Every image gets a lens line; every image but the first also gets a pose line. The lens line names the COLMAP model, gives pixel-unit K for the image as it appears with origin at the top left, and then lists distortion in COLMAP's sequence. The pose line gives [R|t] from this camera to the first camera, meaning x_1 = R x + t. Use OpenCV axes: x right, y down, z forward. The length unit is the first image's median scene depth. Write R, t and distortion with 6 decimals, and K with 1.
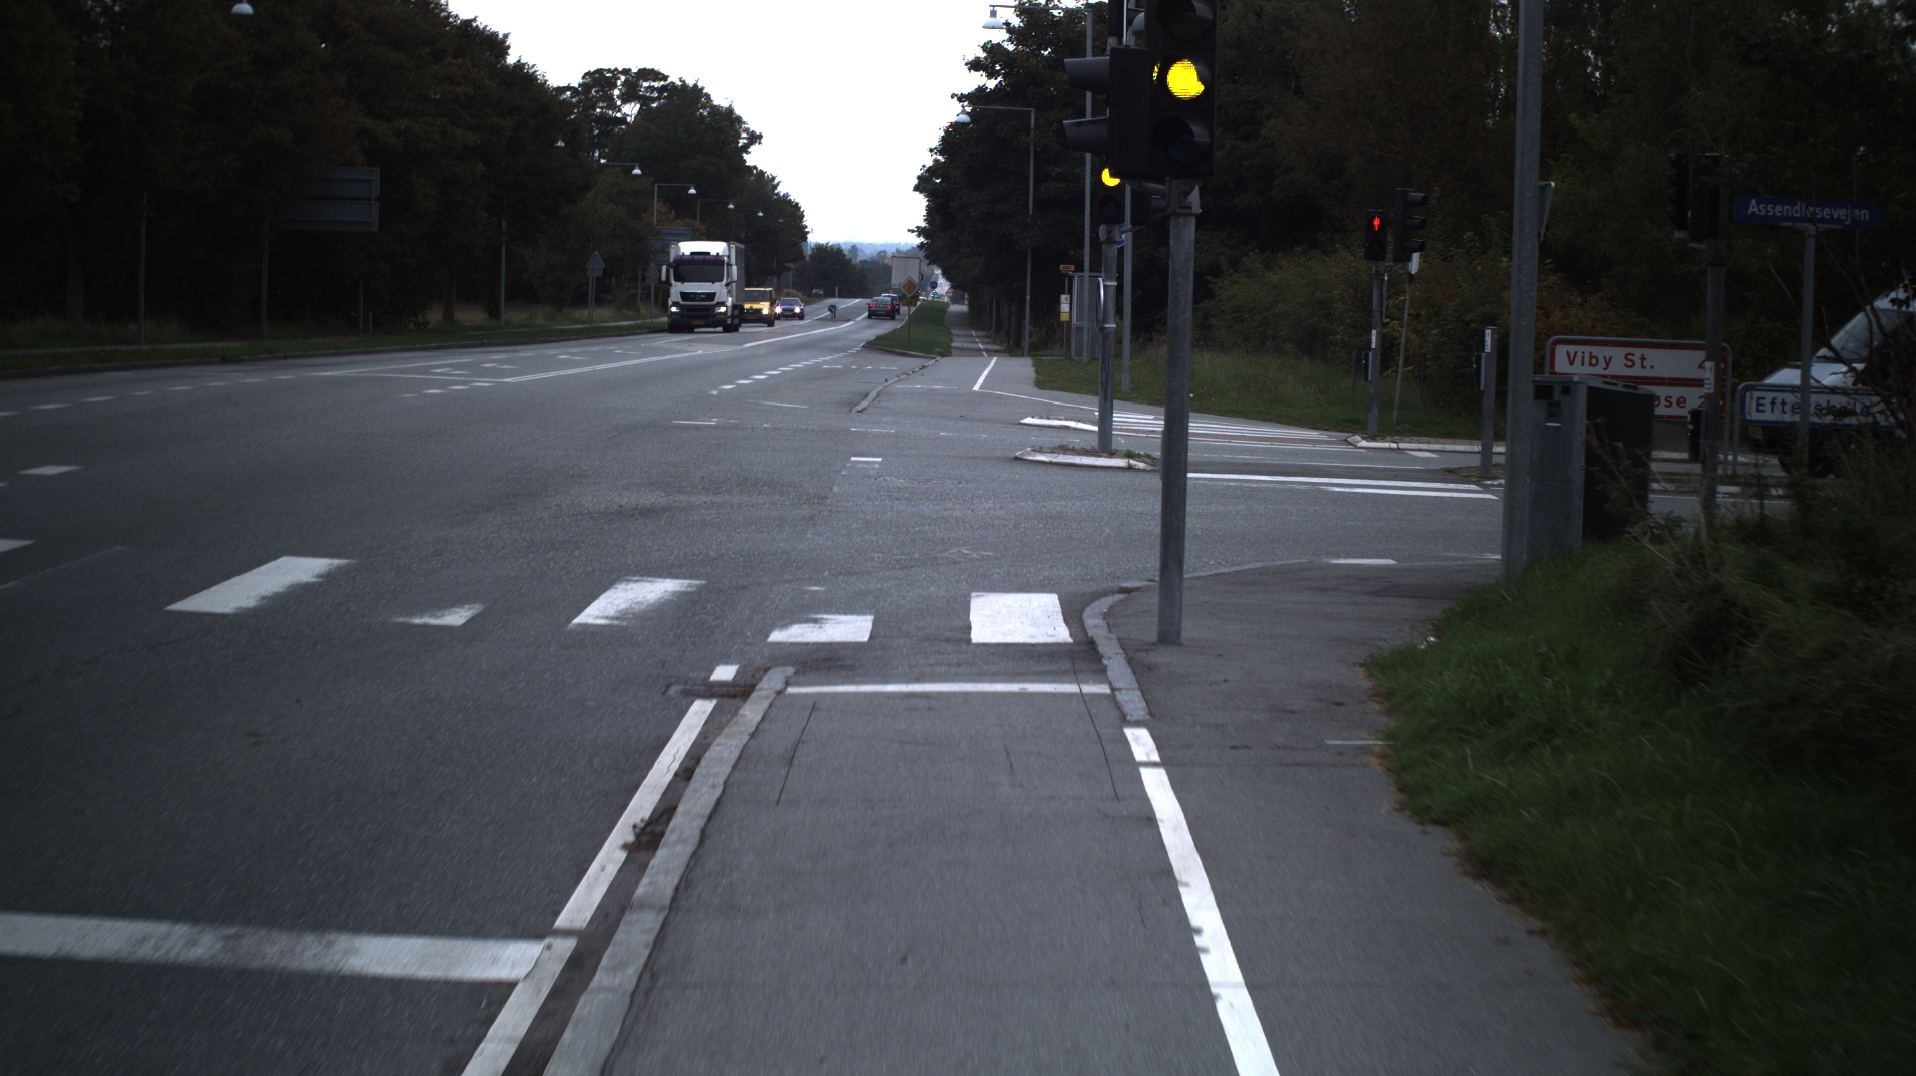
lens RADIAL K [[4450.3, 0, 958.0], [0, 4450.3, 538.0], [0, 0, 1]] dist [-0.435997, 0.049583]
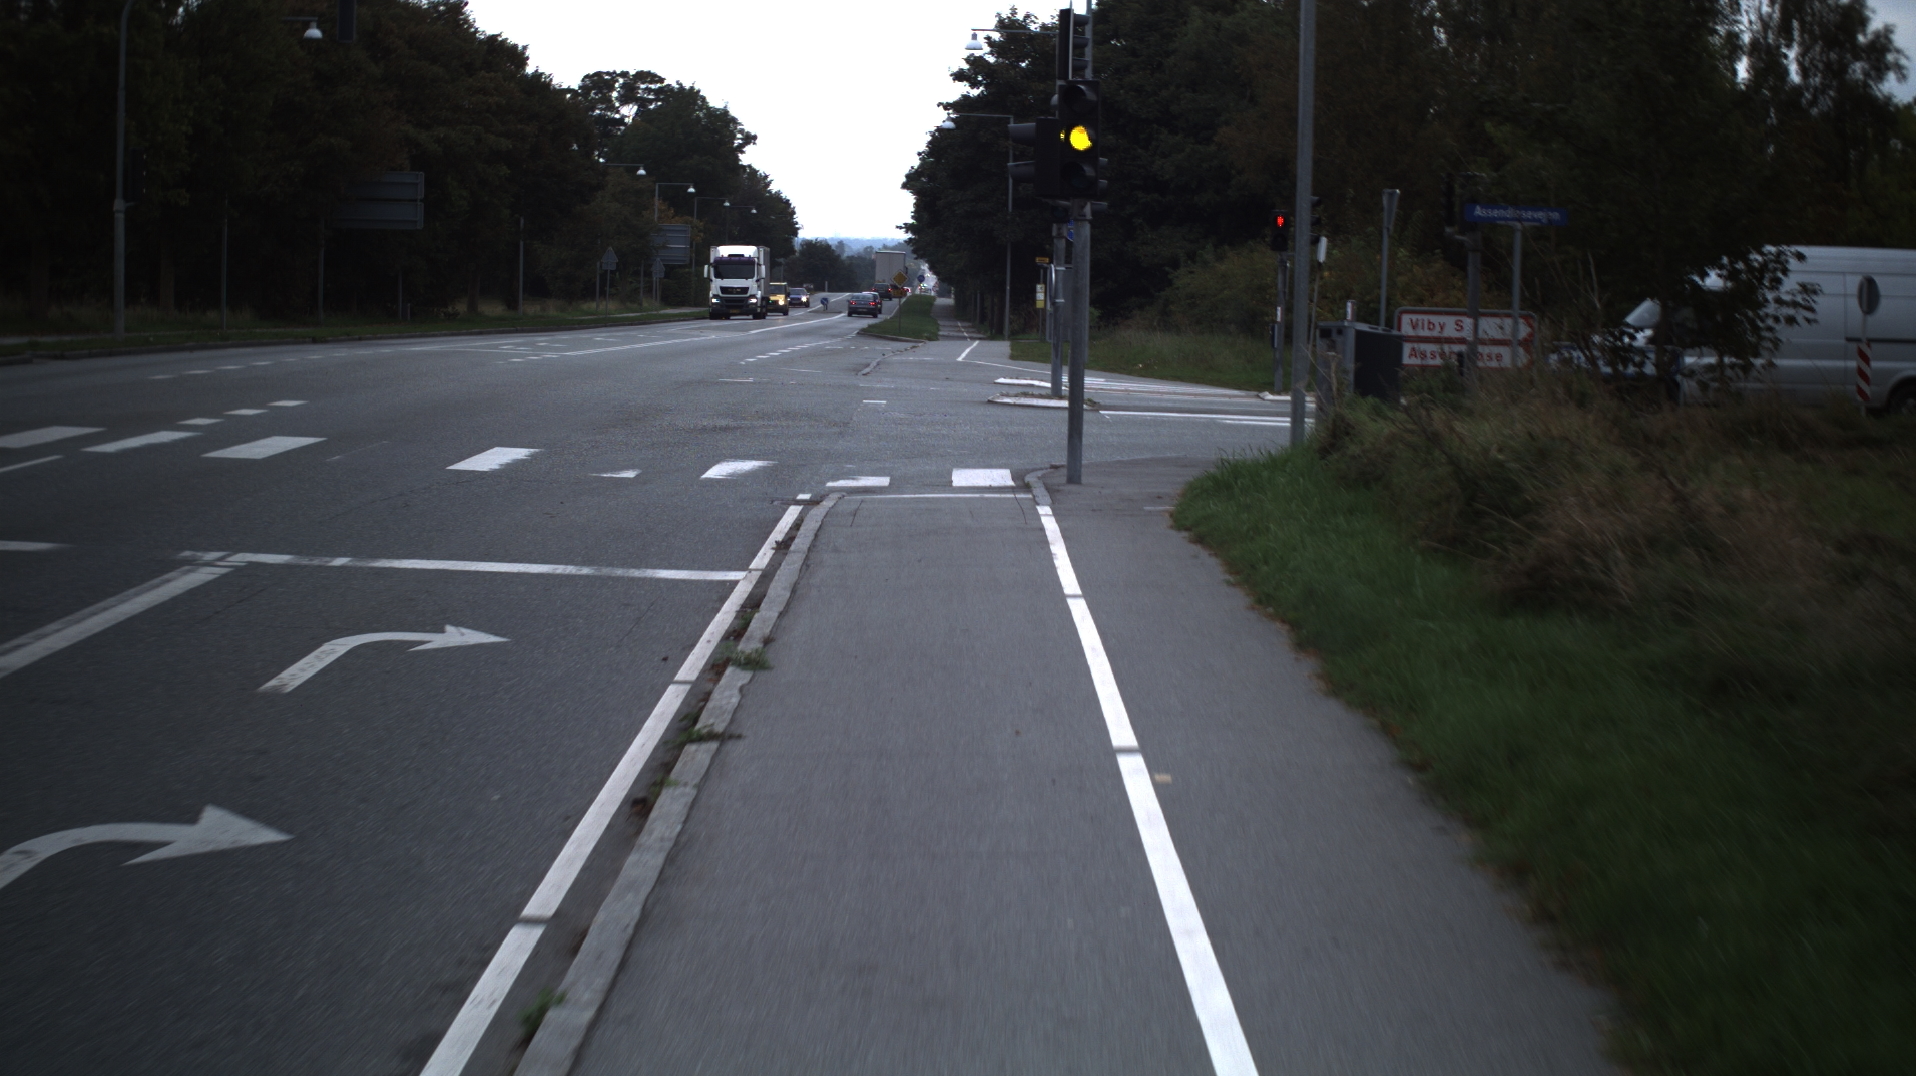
lens RADIAL K [[4450.3, 0, 958.0], [0, 4450.3, 538.0], [0, 0, 1]] dist [-0.435997, 0.049583]
pose [[0.999991, -0.003149, 0.002877, 0.000044], [0.003146, 0.999995, 0.001027, 0.006901], [-0.002880, -0.001018, 0.999995, -0.103436]]
